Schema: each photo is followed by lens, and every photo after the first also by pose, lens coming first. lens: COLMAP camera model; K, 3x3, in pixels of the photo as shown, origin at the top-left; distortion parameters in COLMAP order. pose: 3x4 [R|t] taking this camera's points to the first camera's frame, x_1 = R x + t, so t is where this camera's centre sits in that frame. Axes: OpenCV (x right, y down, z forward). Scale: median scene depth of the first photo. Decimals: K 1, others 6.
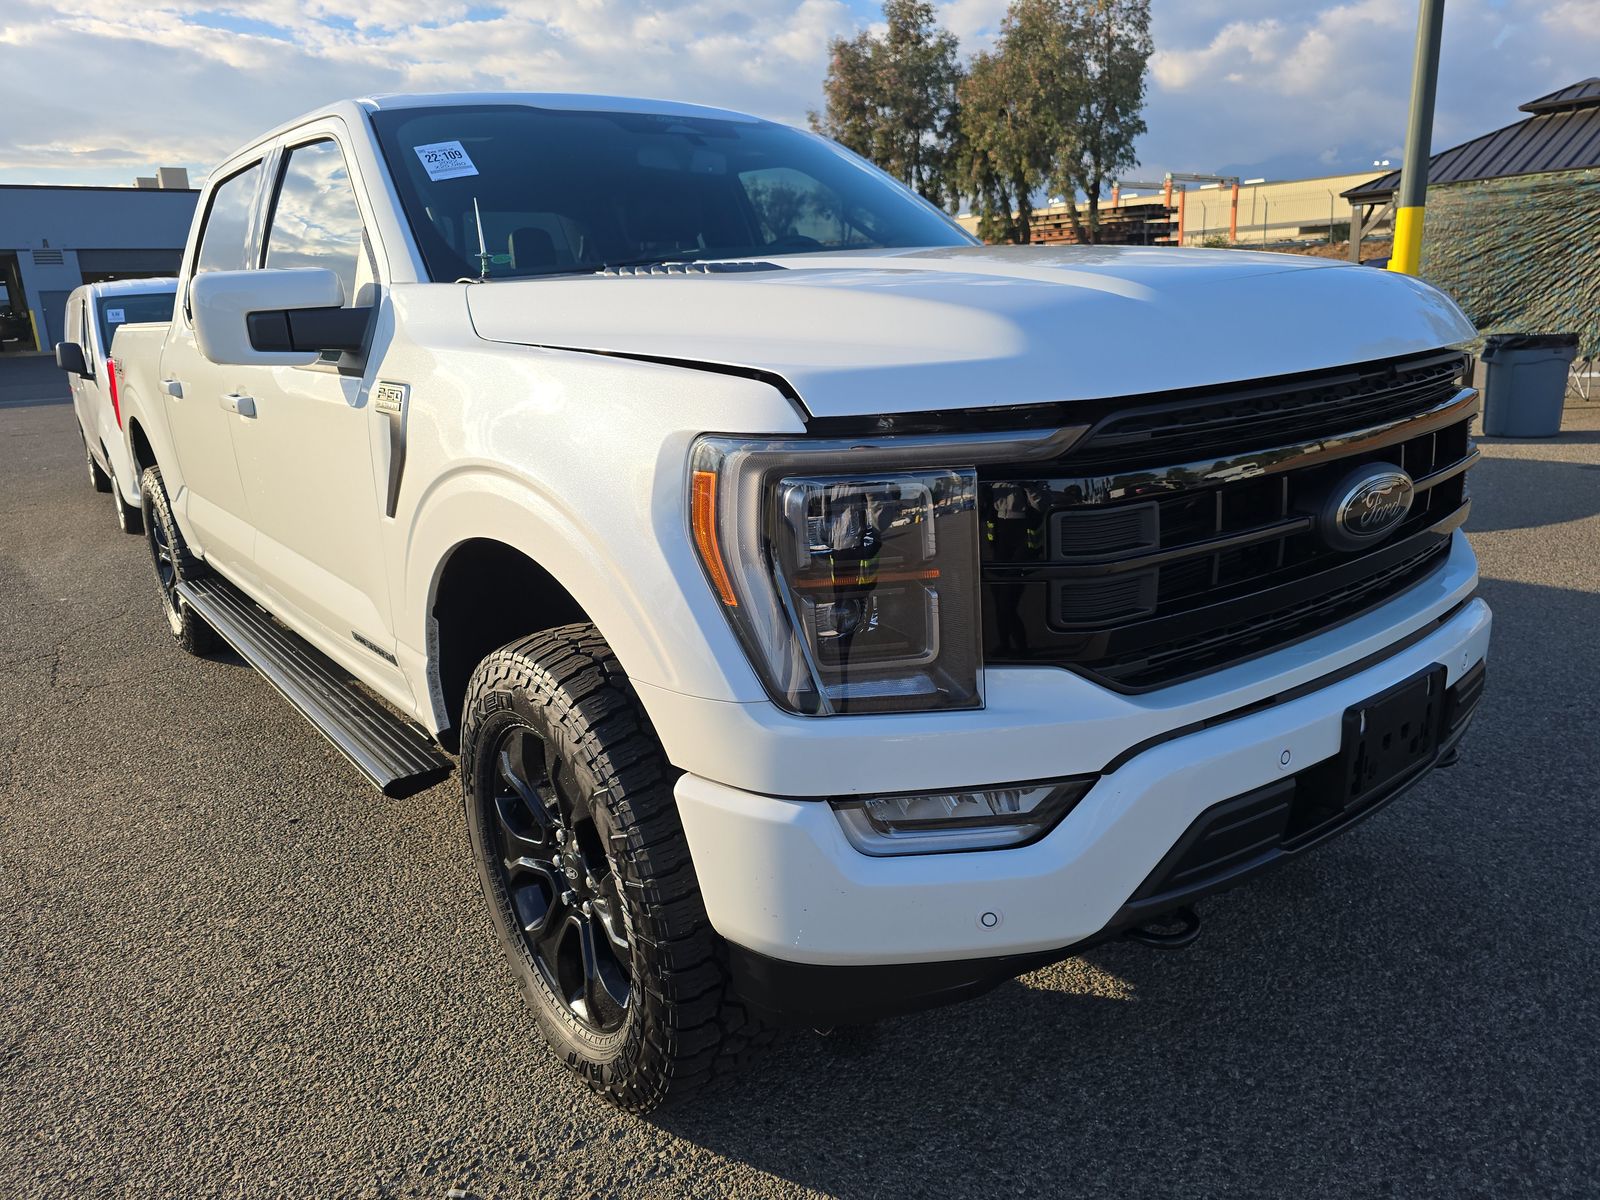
lens RADIAL K [[1089.7, 0, 800.0], [0, 1089.7, 600.0], [0, 0, 1]] dist [0.053389, -0.002043]
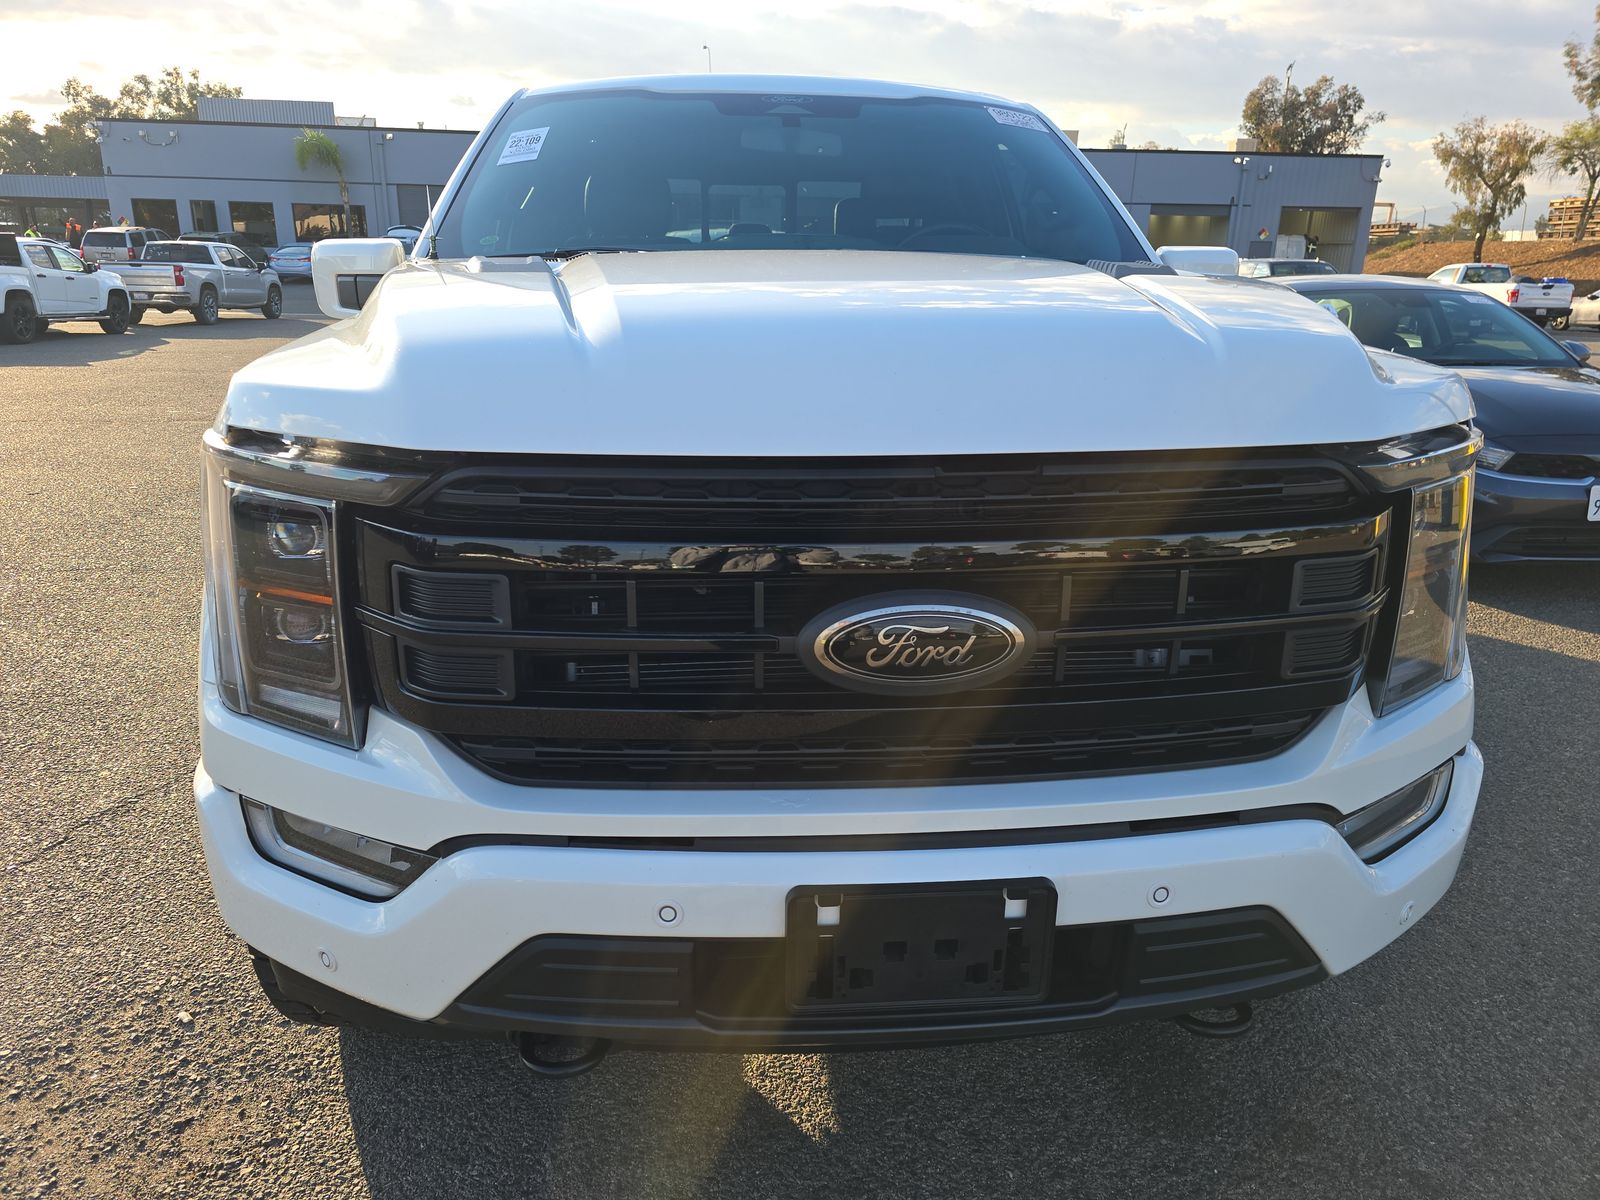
lens RADIAL K [[1089.7, 0, 800.0], [0, 1089.7, 600.0], [0, 0, 1]] dist [0.053389, -0.002043]
pose [[0.838510, 0.214343, -0.500956, 0.887661], [-0.195244, 0.976522, 0.091019, -0.181102], [0.508704, 0.021489, 0.860673, 0.342195]]
